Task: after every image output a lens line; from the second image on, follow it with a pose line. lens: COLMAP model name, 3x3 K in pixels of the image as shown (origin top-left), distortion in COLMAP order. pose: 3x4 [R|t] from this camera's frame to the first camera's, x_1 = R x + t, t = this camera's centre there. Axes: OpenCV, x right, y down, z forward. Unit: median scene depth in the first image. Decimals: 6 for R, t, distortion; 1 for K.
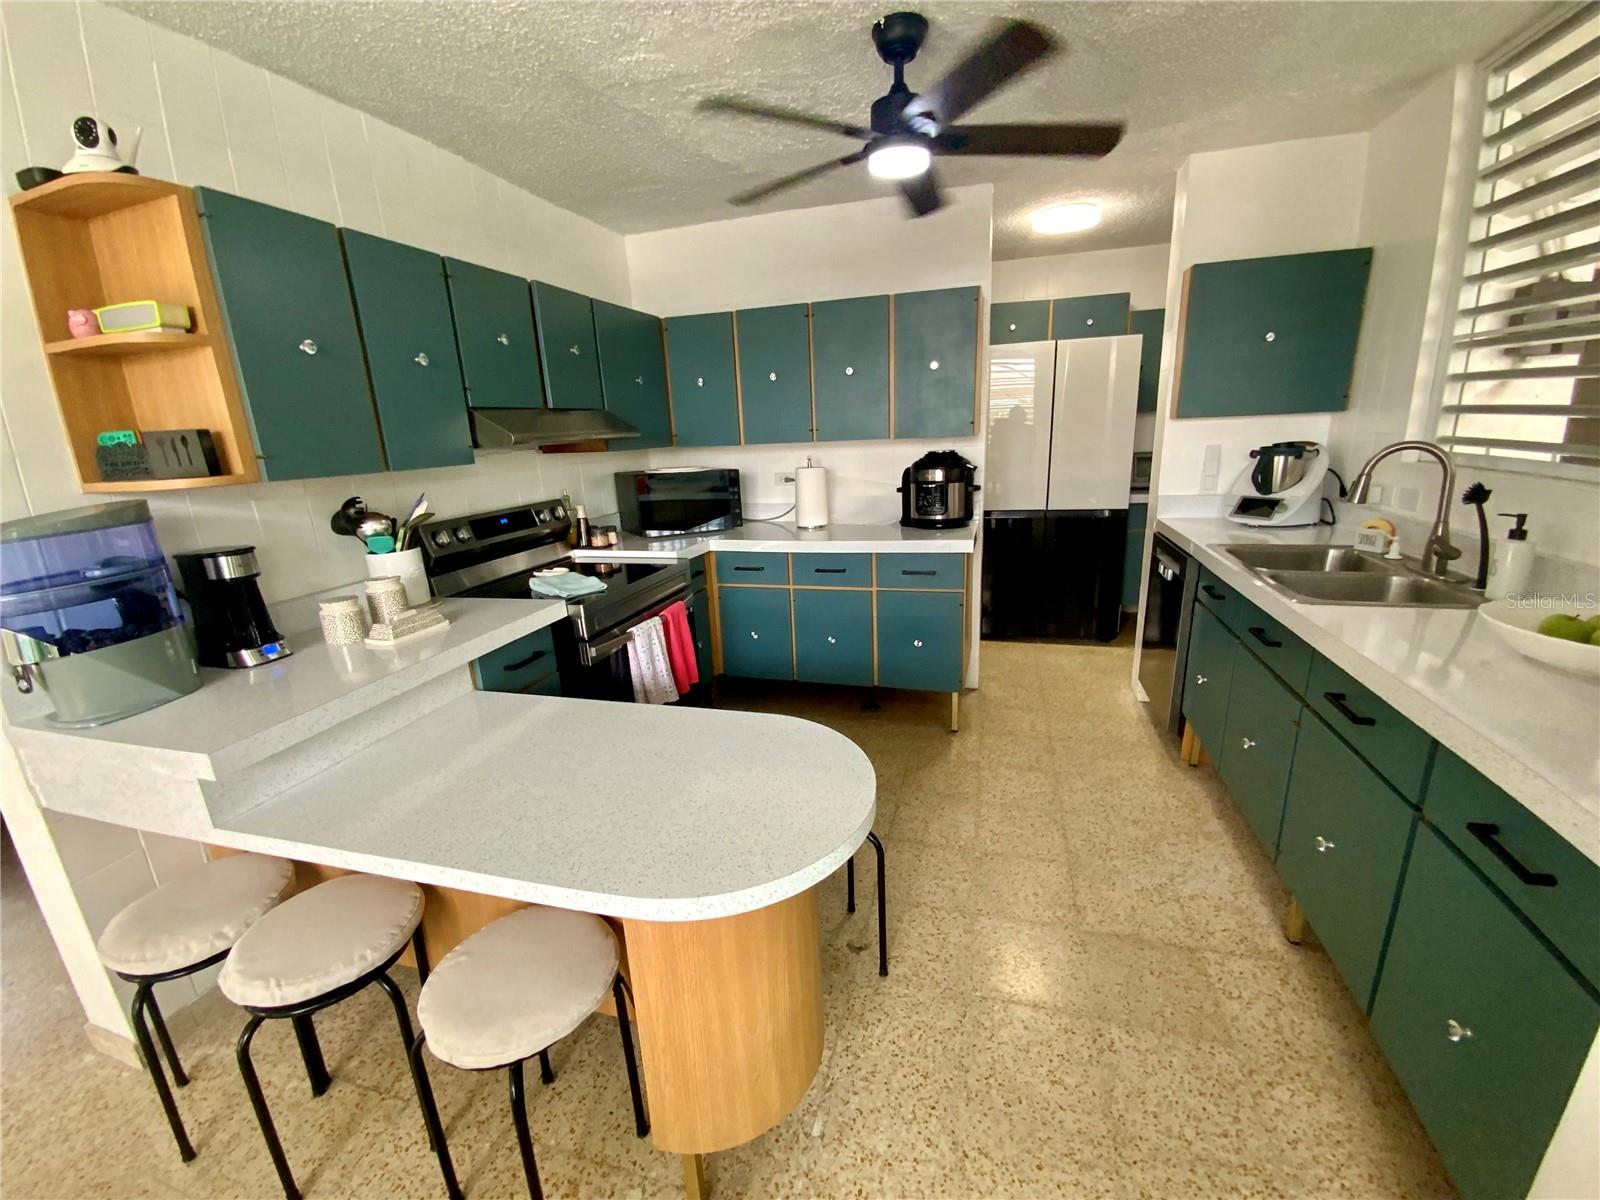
lens RADIAL K [[648.3, 0, 808.2], [0, 648.3, 602.6], [0, 0, 1]] dist [0.038075, -0.027390]
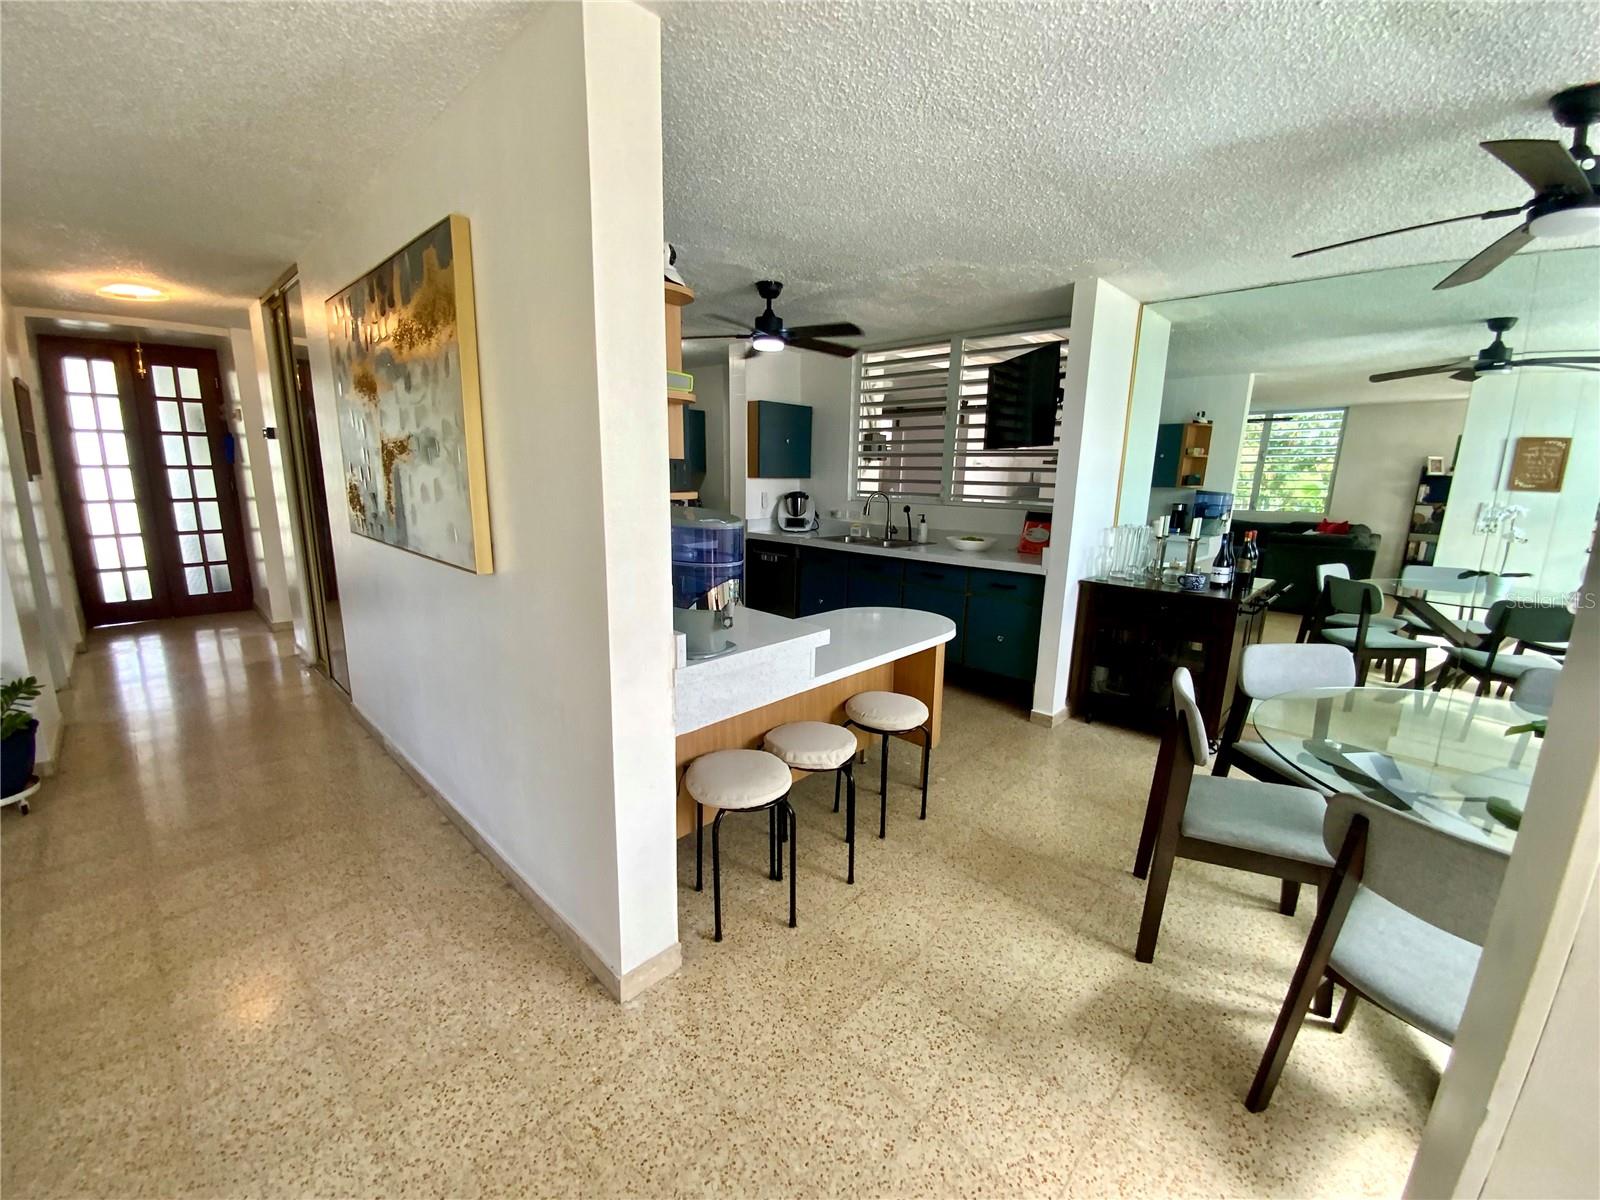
lens RADIAL K [[646.3, 0, 800.4], [0, 646.3, 608.3], [0, 0, 1]] dist [0.014119, -0.012684]
pose [[0.461107, -0.132613, 0.877379, -1.154010], [0.194639, 0.979805, 0.045801, 0.028381], [-0.865734, 0.149653, 0.477607, 0.062320]]
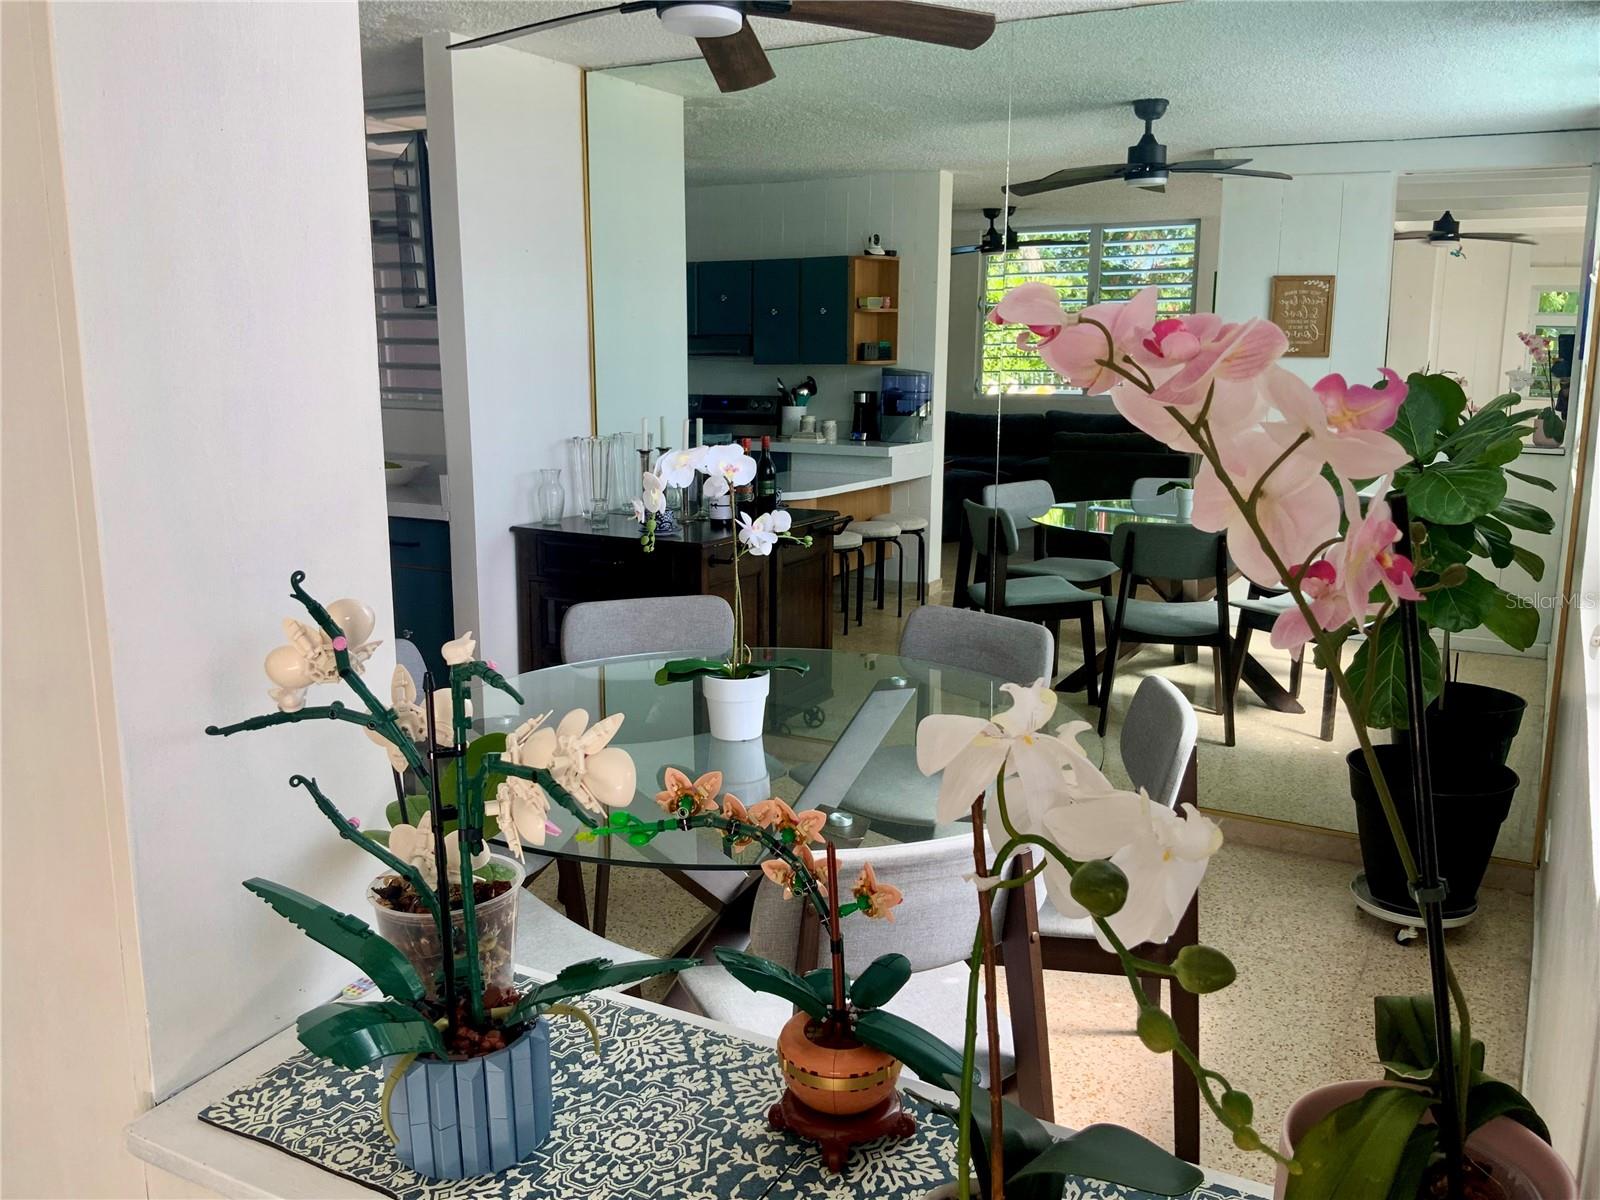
lens RADIAL K [[1337.3, 0, 808.3], [0, 1337.3, 595.6], [0, 0, 1]] dist [0.069163, -0.153532]
pose [[0.250407, -0.143001, 0.957521, -1.208002], [0.243224, 0.966603, 0.080750, 0.185253], [-0.937090, 0.212671, 0.276826, -0.620846]]
